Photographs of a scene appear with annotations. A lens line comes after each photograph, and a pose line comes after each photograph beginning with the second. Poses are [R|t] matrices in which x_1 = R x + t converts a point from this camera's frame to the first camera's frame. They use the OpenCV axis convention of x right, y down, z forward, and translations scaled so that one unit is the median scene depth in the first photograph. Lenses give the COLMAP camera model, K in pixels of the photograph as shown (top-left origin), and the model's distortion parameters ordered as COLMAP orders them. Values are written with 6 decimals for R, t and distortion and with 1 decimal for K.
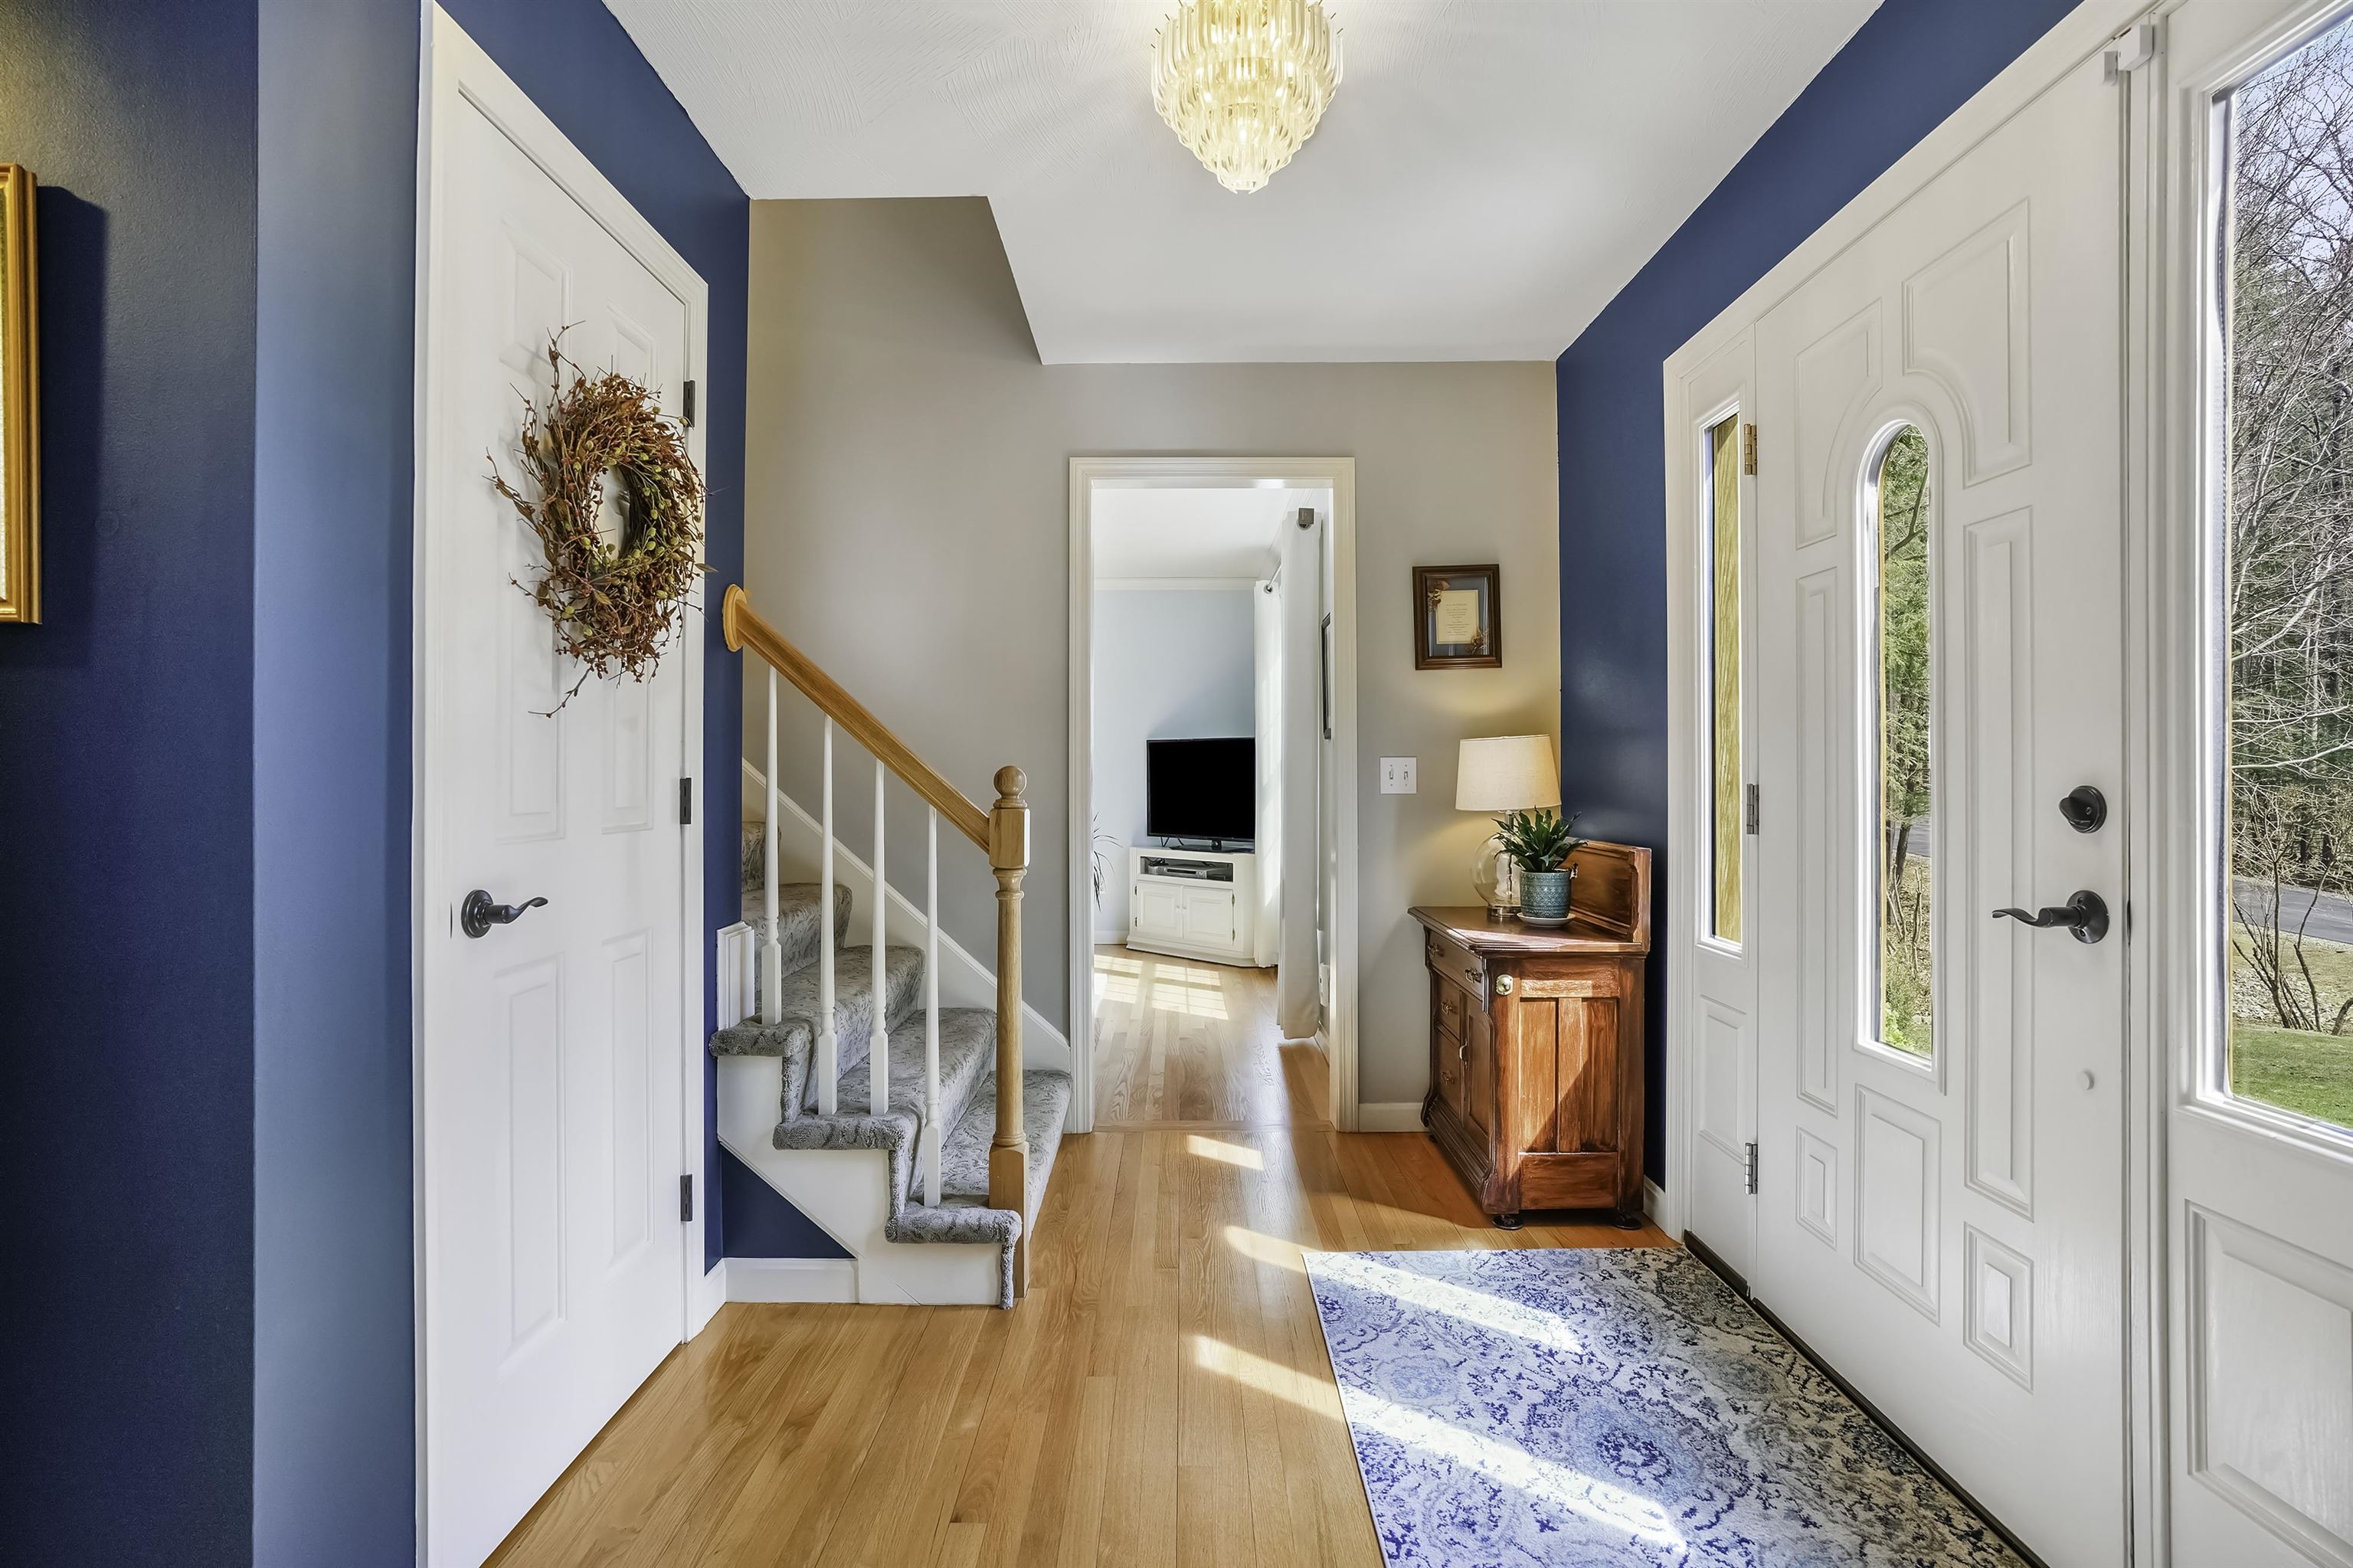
lens RADIAL K [[1078.6, 0, 1188.1], [0, 1078.6, 791.1], [0, 0, 1]] dist [-0.056866, 0.022584]
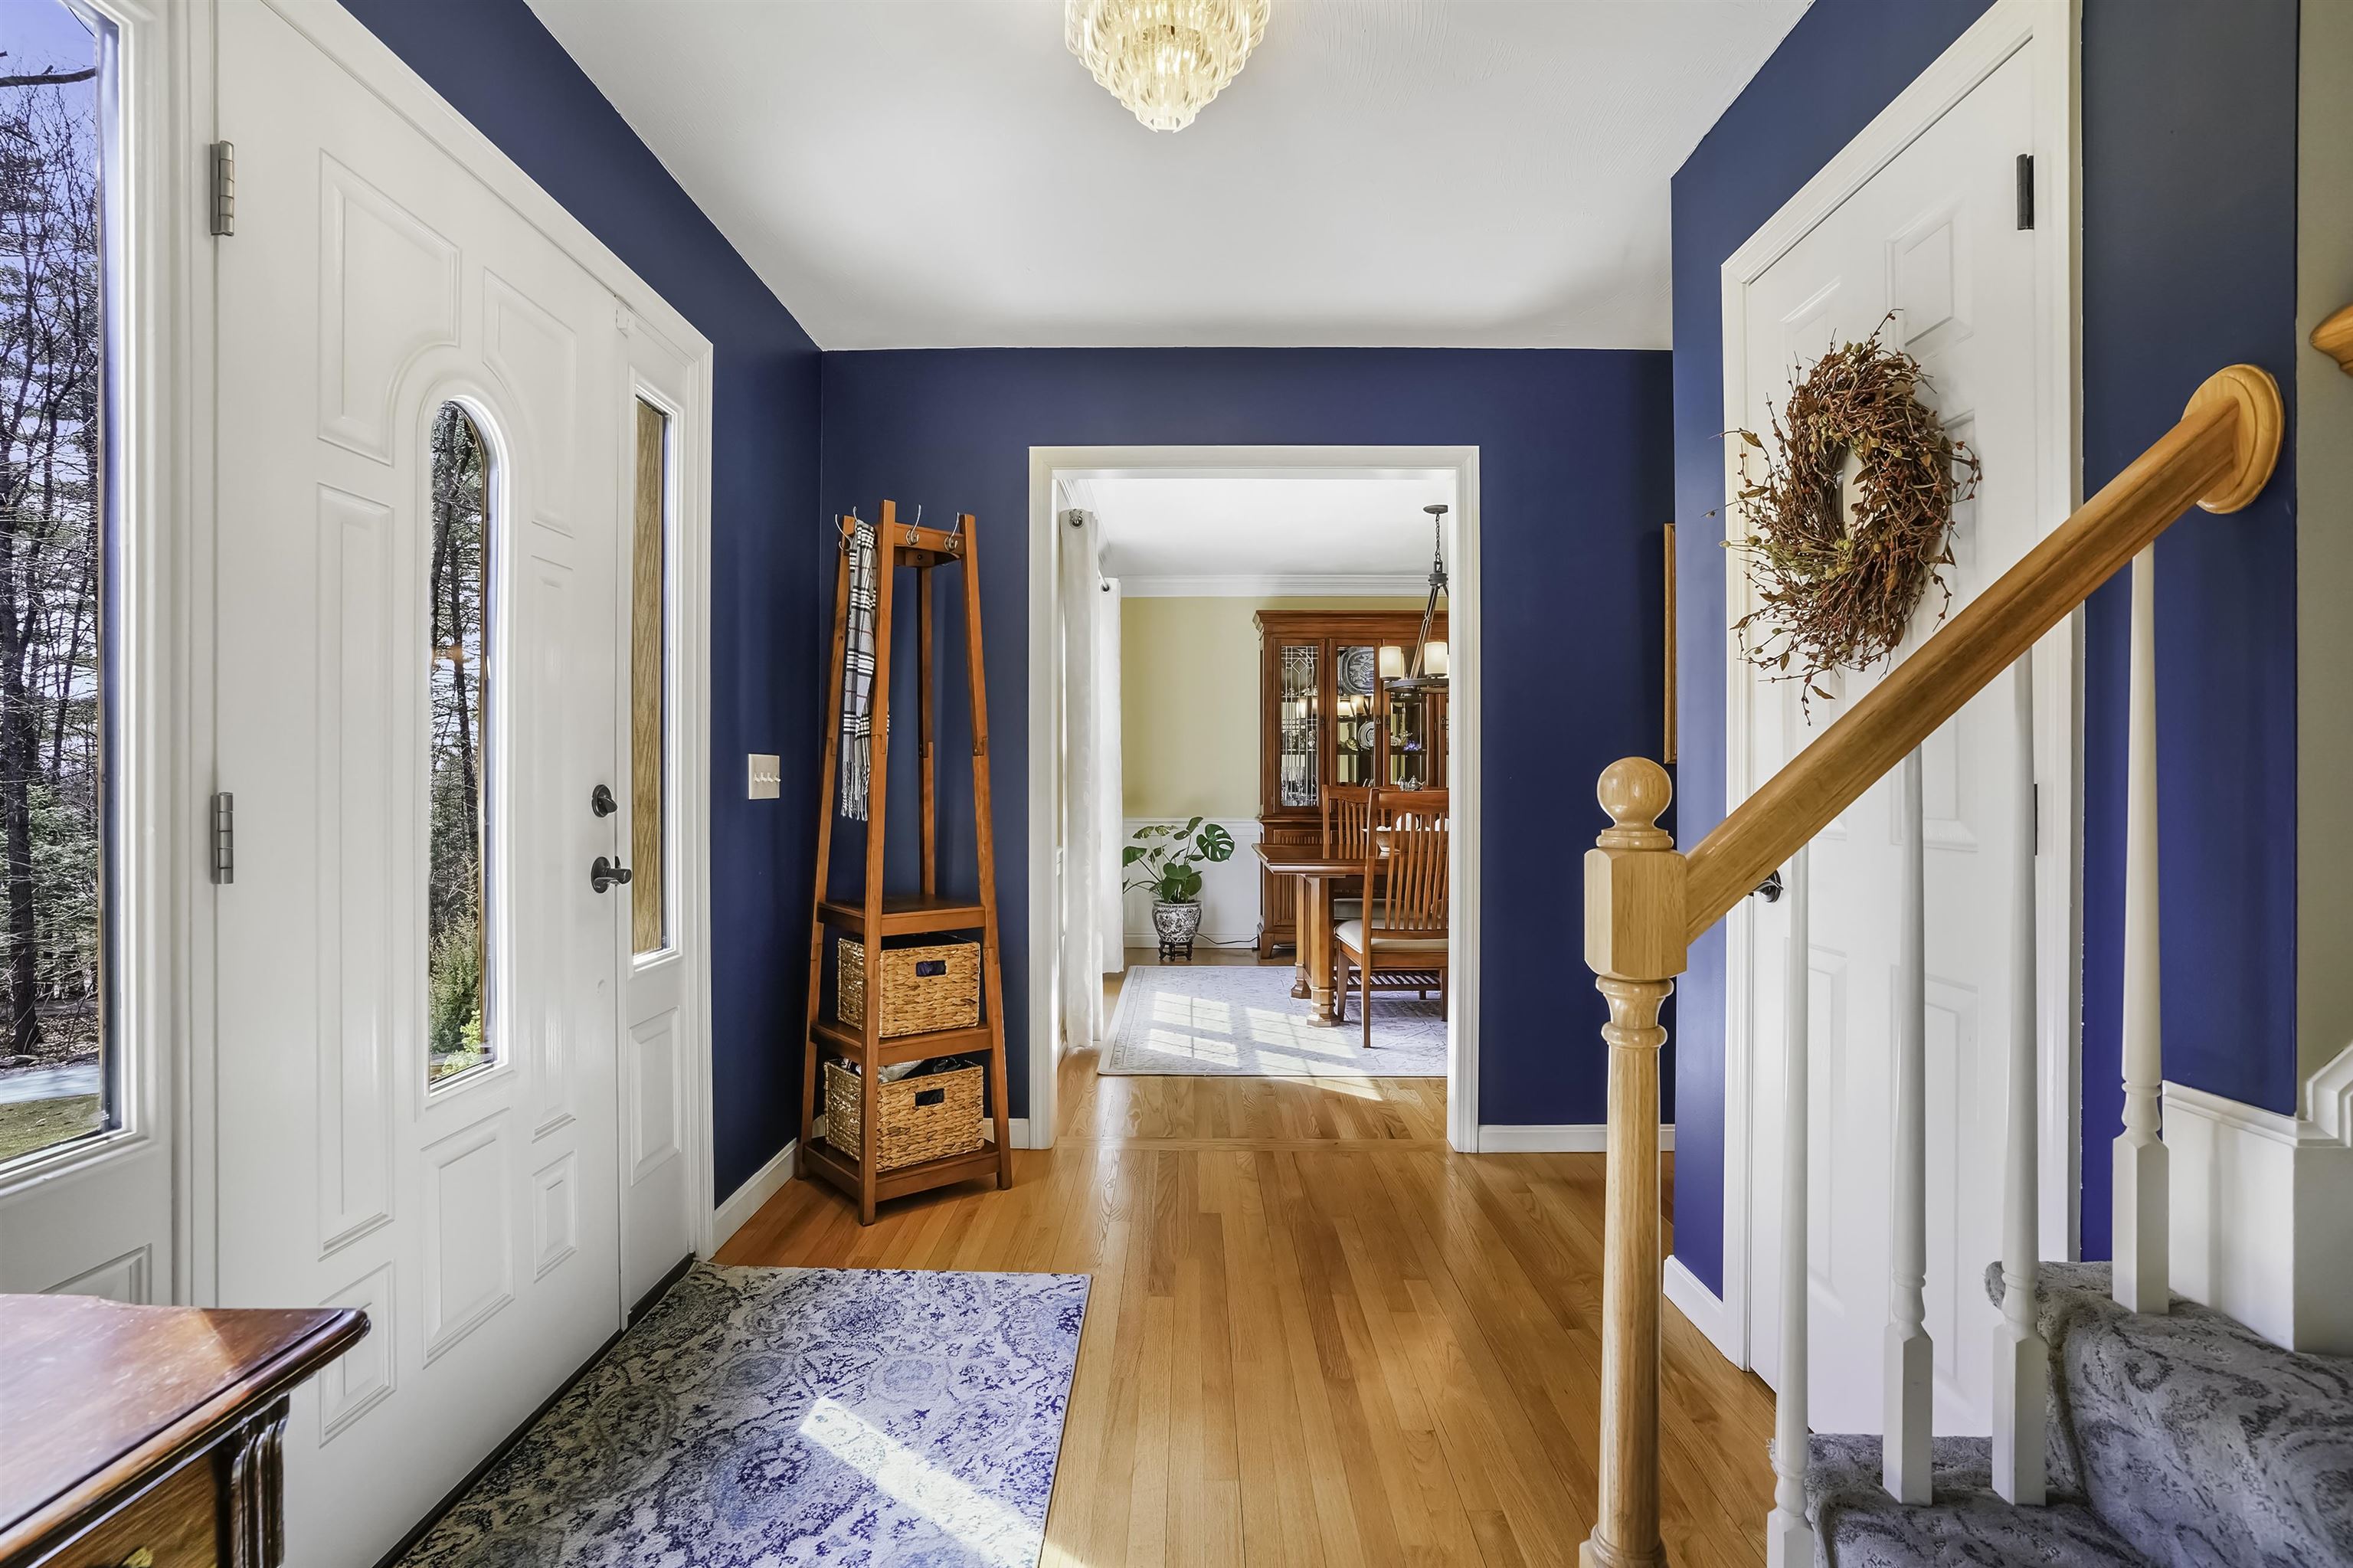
lens RADIAL K [[1121.7, 0, 1176.5], [0, 1121.7, 784.0], [0, 0, 1]] dist [-0.029036, 0.000570]
pose [[-0.999922, 0.001296, 0.012420, 0.034420], [0.001462, 0.999910, 0.013325, -0.018877], [-0.012401, 0.013342, -0.999834, 1.997757]]
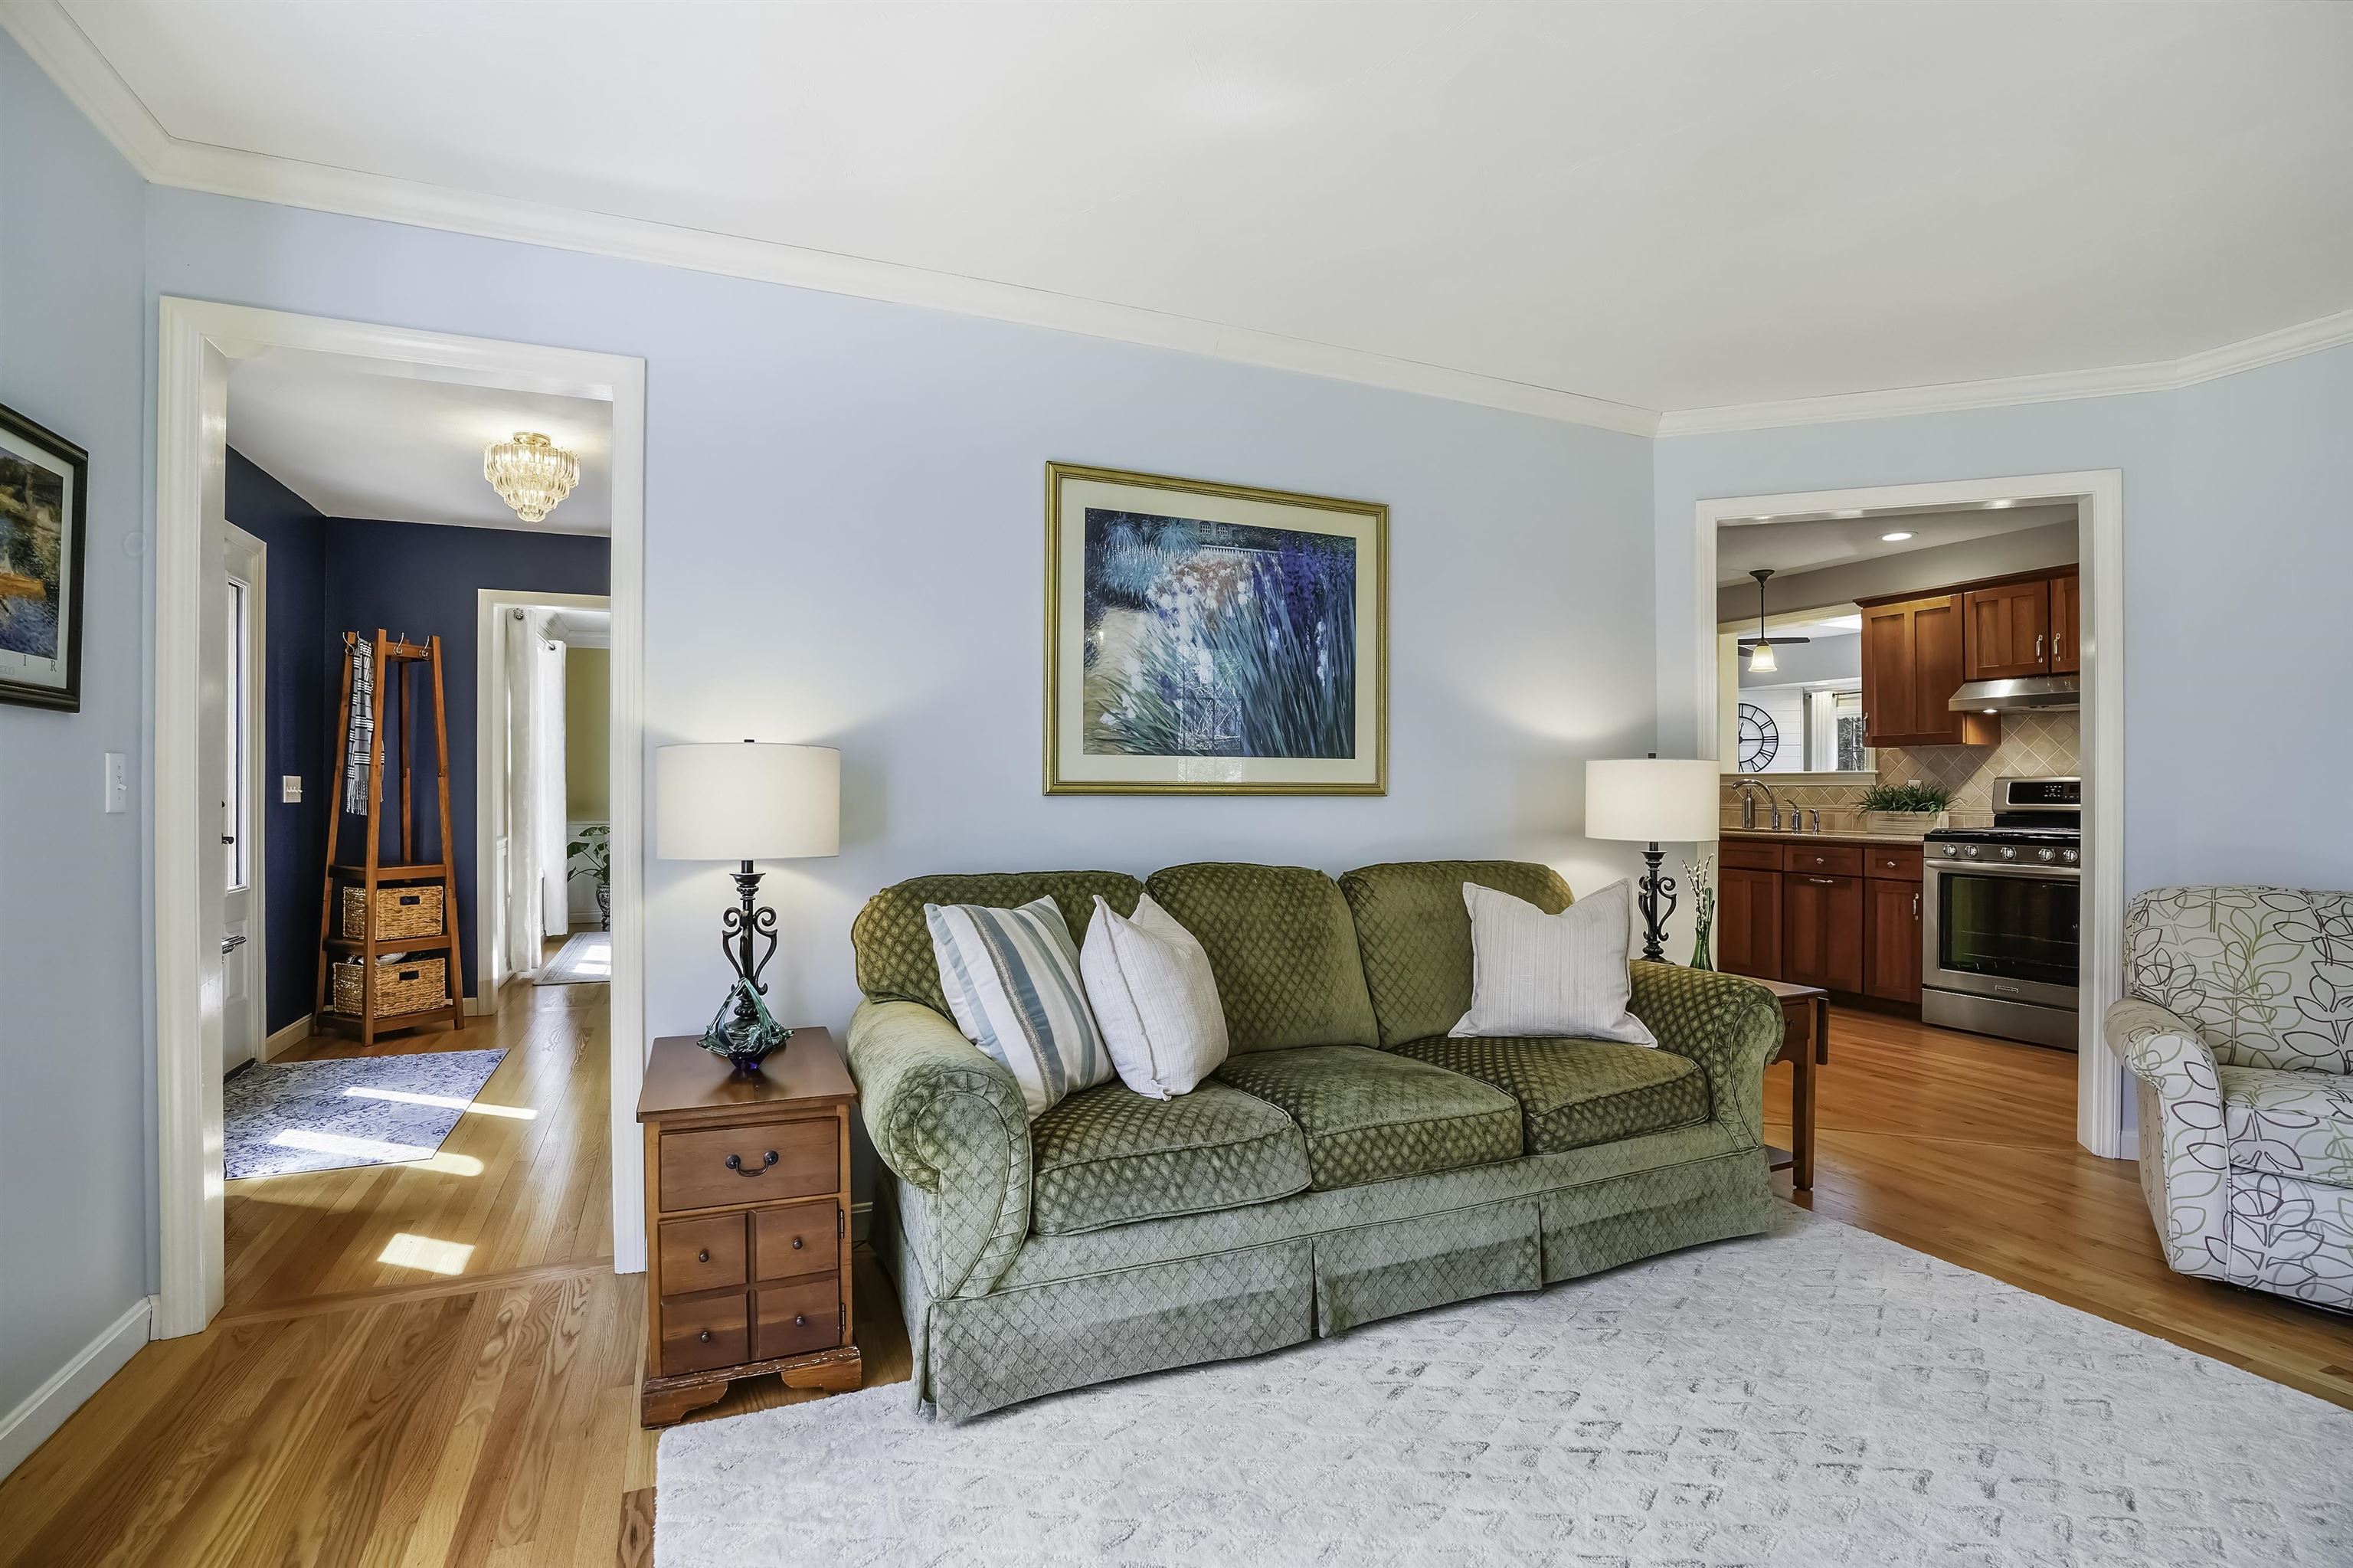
lens RADIAL K [[1121.7, 0, 1176.5], [0, 1121.7, 784.0], [0, 0, 1]] dist [-0.029036, 0.000570]
pose [[-0.921443, 0.001871, -0.388509, -0.269047], [0.000544, 0.999994, 0.003526, -0.030152], [0.388513, 0.003038, -0.921438, 3.607550]]
